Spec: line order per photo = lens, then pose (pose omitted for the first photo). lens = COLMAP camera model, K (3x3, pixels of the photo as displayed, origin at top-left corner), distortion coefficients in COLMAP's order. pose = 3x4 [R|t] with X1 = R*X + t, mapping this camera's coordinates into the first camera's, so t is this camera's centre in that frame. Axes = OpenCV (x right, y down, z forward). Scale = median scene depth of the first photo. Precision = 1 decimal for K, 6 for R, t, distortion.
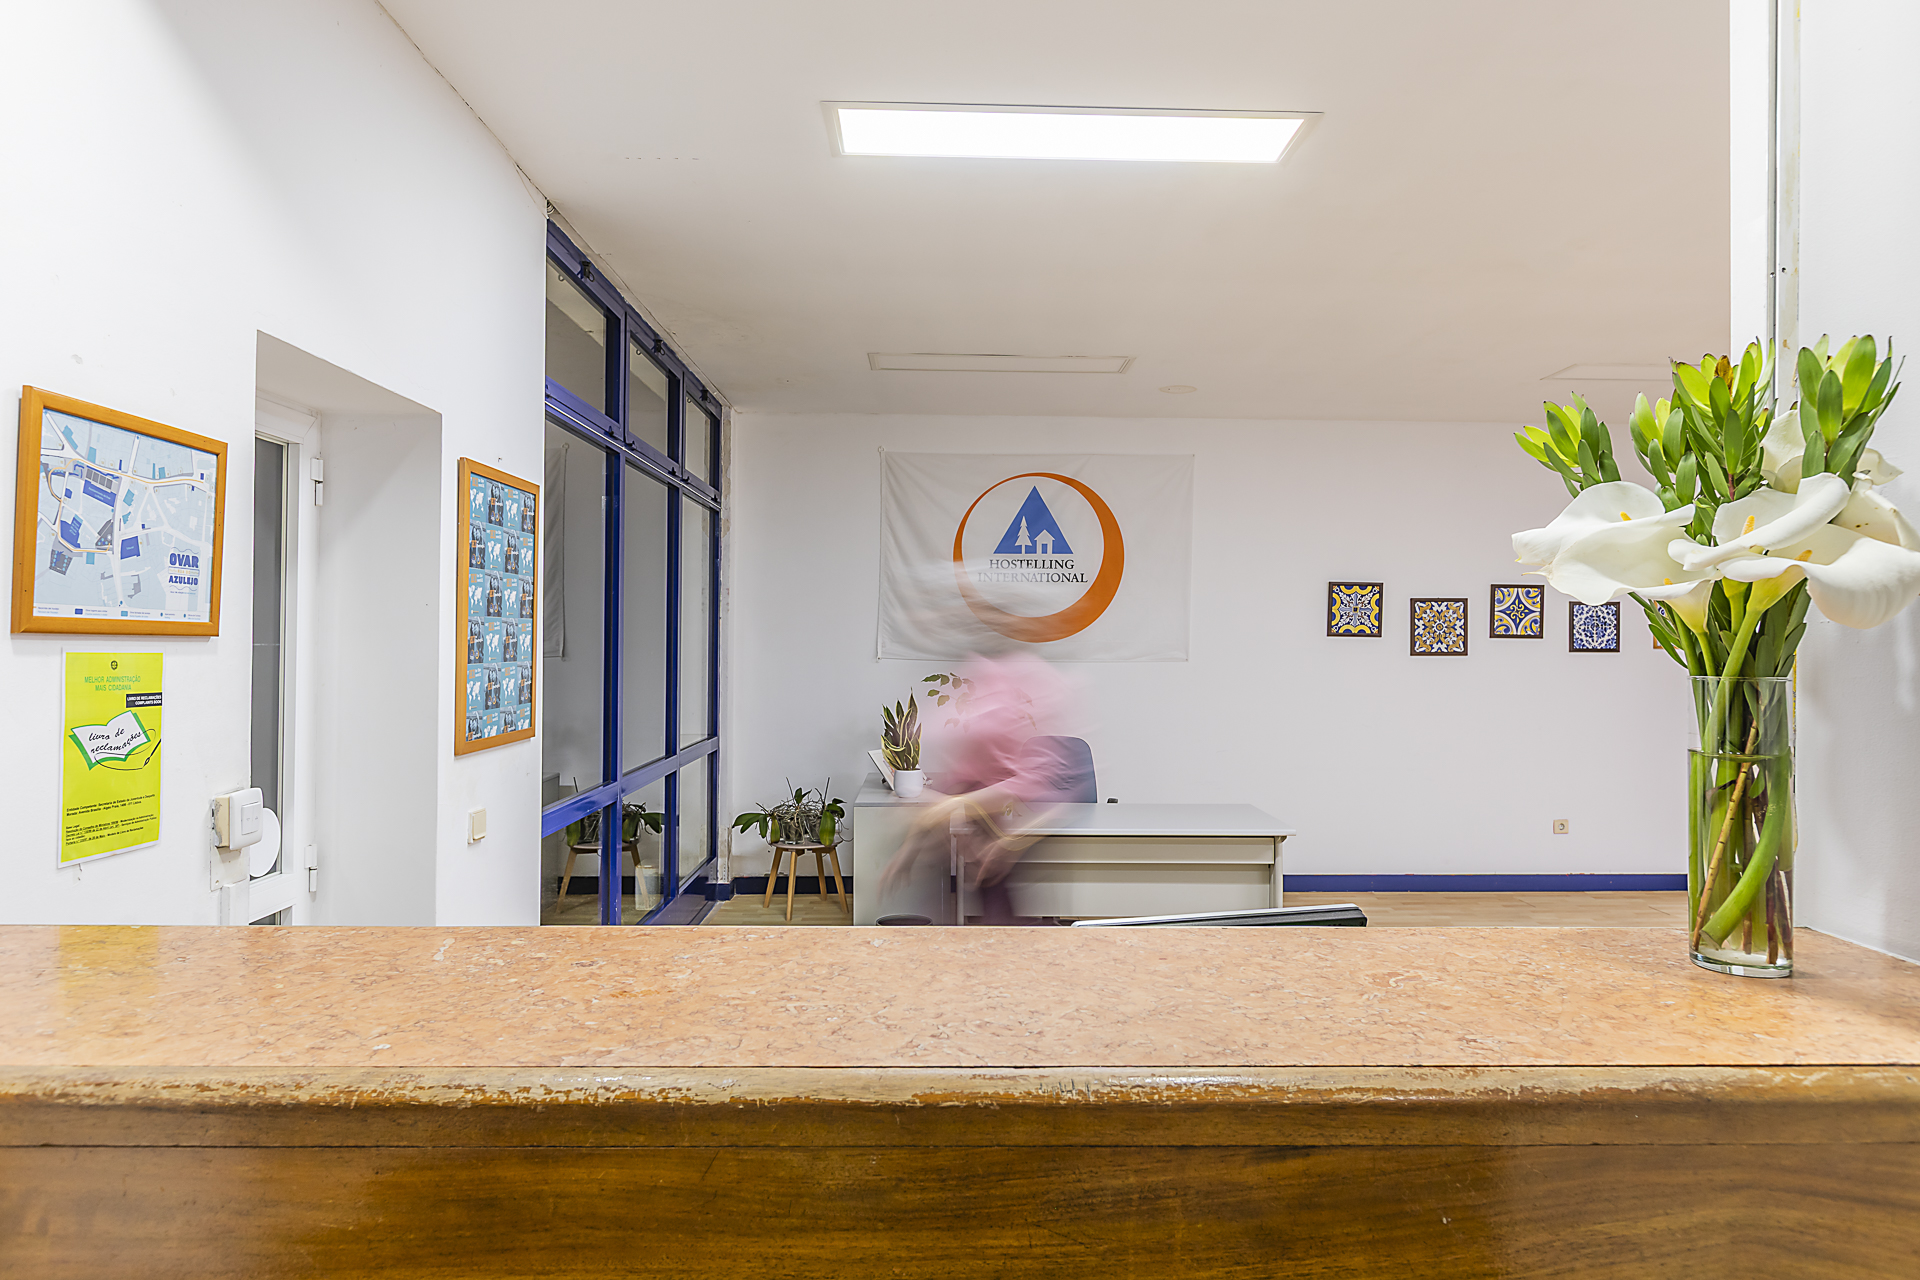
lens RADIAL K [[1210.6, 0, 960.0], [0, 1210.6, 640.0], [0, 0, 1]] dist [0.000216, 0.001750]
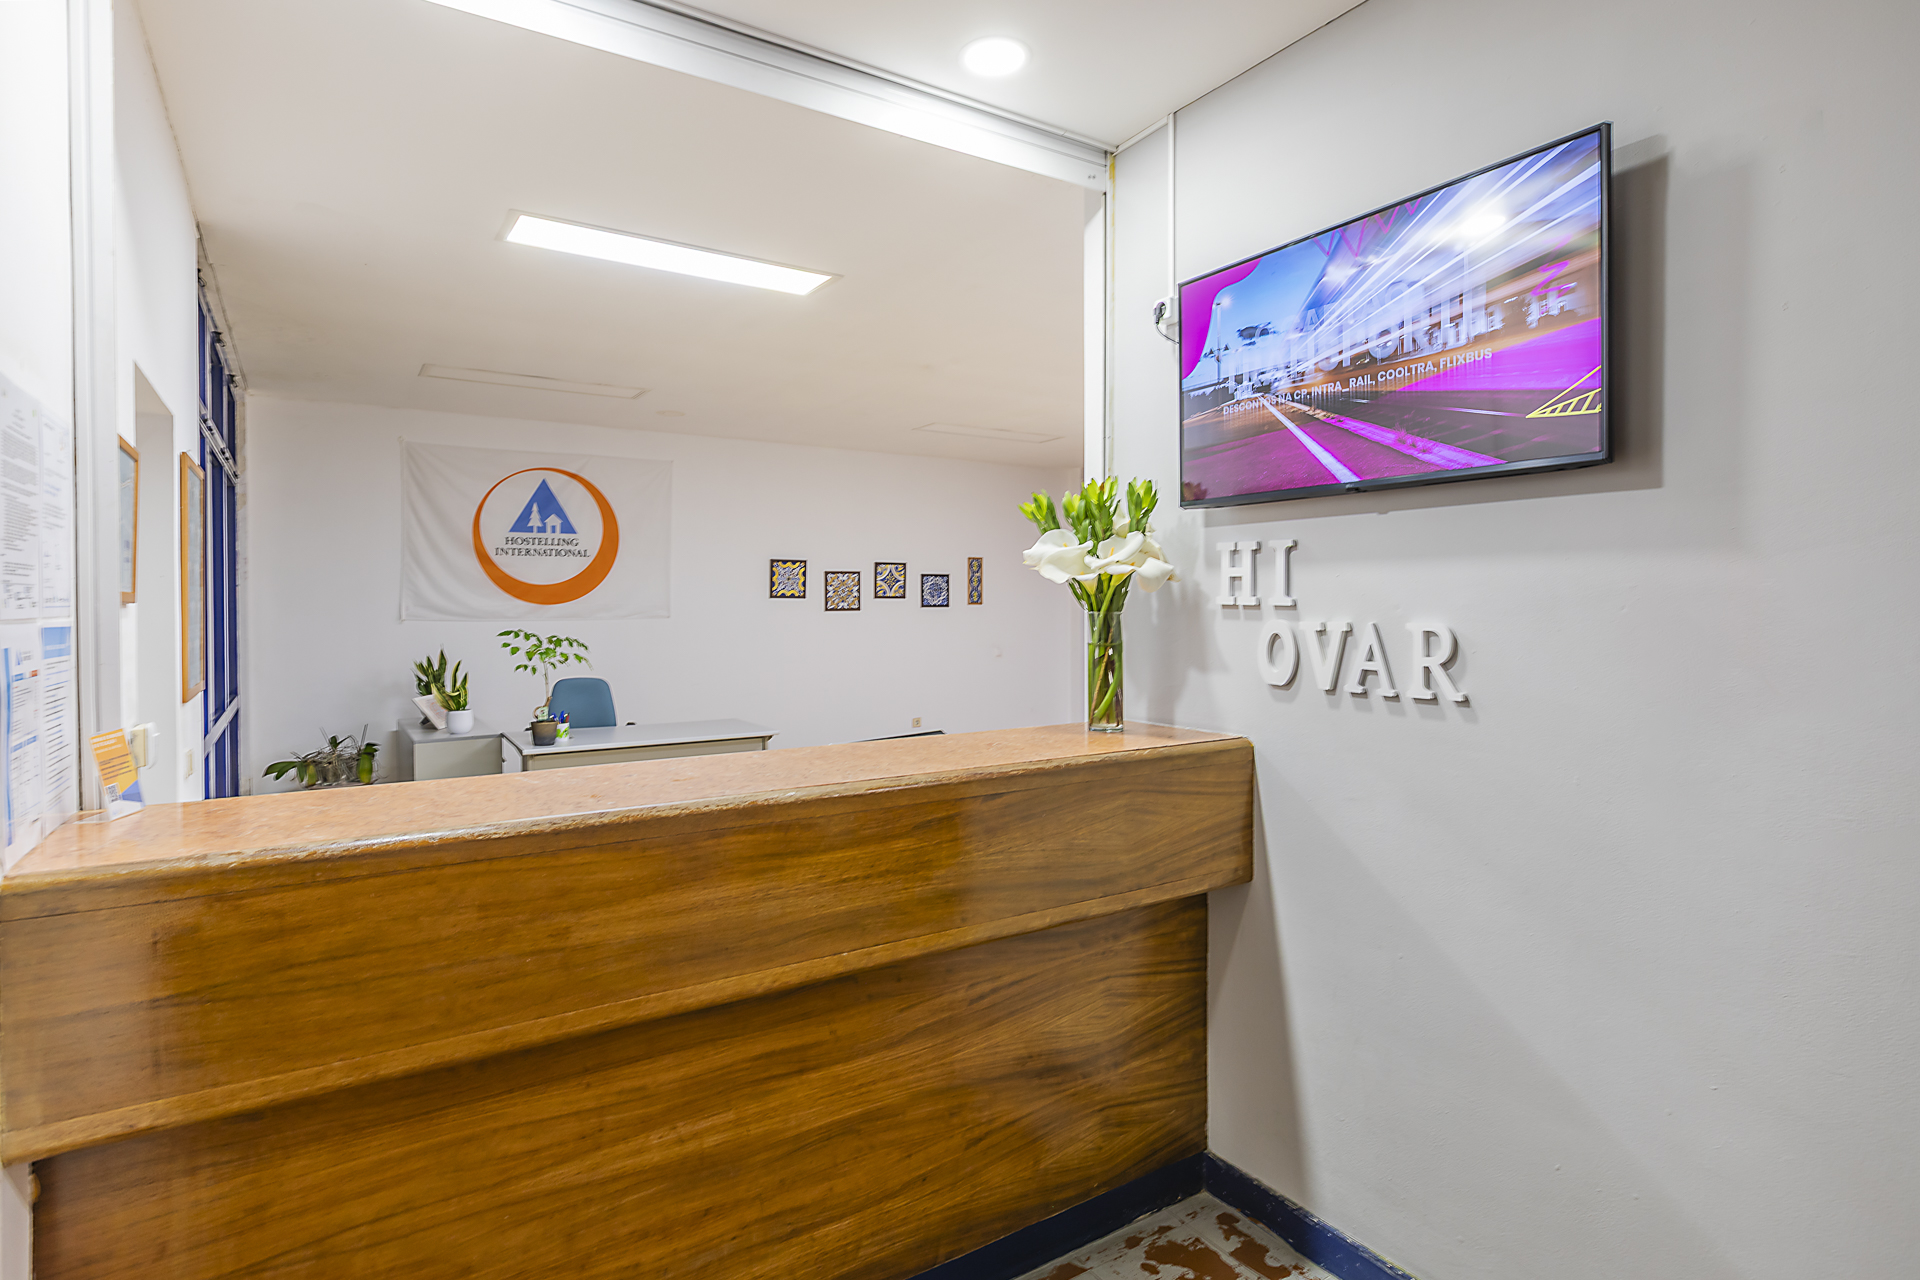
lens RADIAL K [[1013.6, 0, 960.0], [0, 1013.6, 640.0], [0, 0, 1]] dist [-0.001782, 0.000334]
pose [[0.850015, -0.029281, 0.525944, -0.292889], [0.009446, 0.999141, 0.040358, 0.000273], [-0.526674, -0.029337, 0.849561, -0.250828]]
